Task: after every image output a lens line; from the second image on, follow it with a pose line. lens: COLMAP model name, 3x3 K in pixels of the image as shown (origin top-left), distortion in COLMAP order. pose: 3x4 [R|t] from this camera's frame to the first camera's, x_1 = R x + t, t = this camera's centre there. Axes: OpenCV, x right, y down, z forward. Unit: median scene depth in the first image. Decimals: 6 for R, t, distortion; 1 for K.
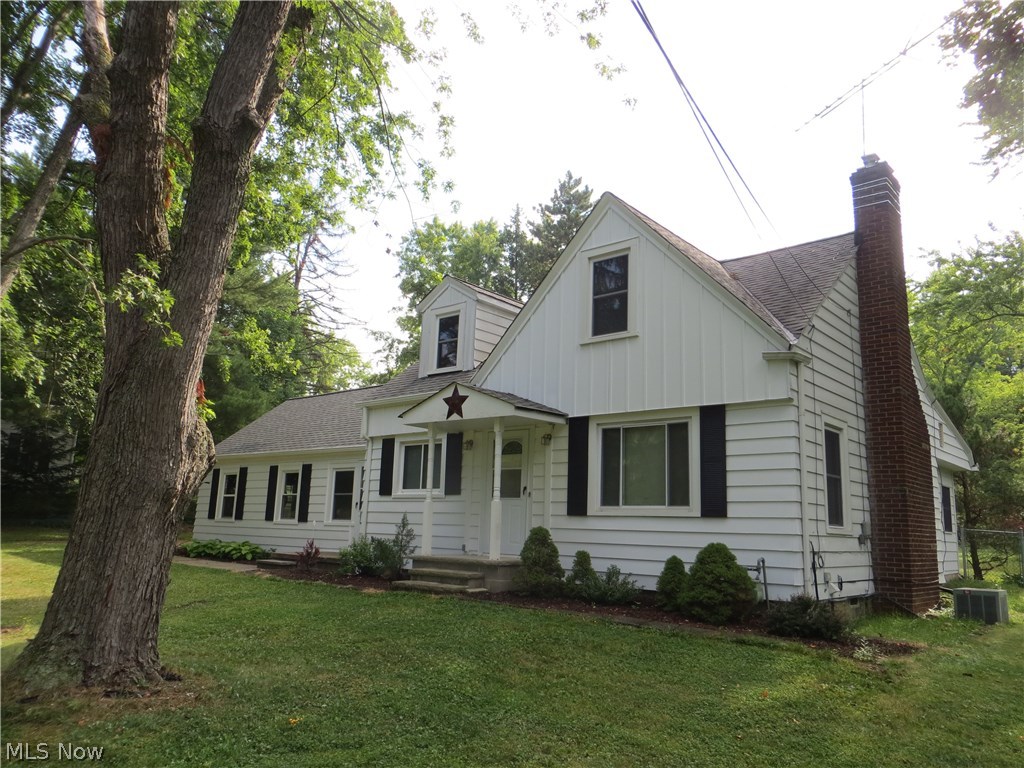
lens RADIAL K [[755.5, 0, 512.0], [0, 755.5, 384.0], [0, 0, 1]] dist [-0.002155, -0.000253]
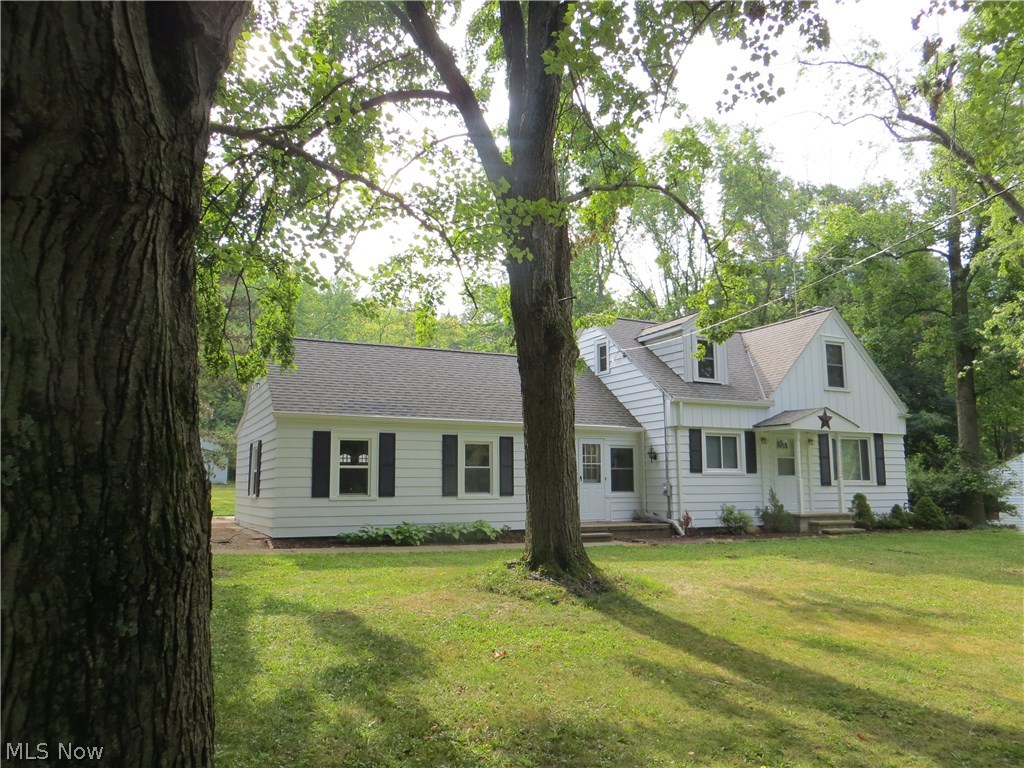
lens RADIAL K [[755.5, 0, 512.0], [0, 755.5, 384.0], [0, 0, 1]] dist [-0.002155, -0.000253]
pose [[0.396280, 0.087798, 0.913922, -1.476158], [-0.162027, 0.986482, -0.024513, 0.078675], [-0.903720, -0.138366, 0.405148, 0.770673]]
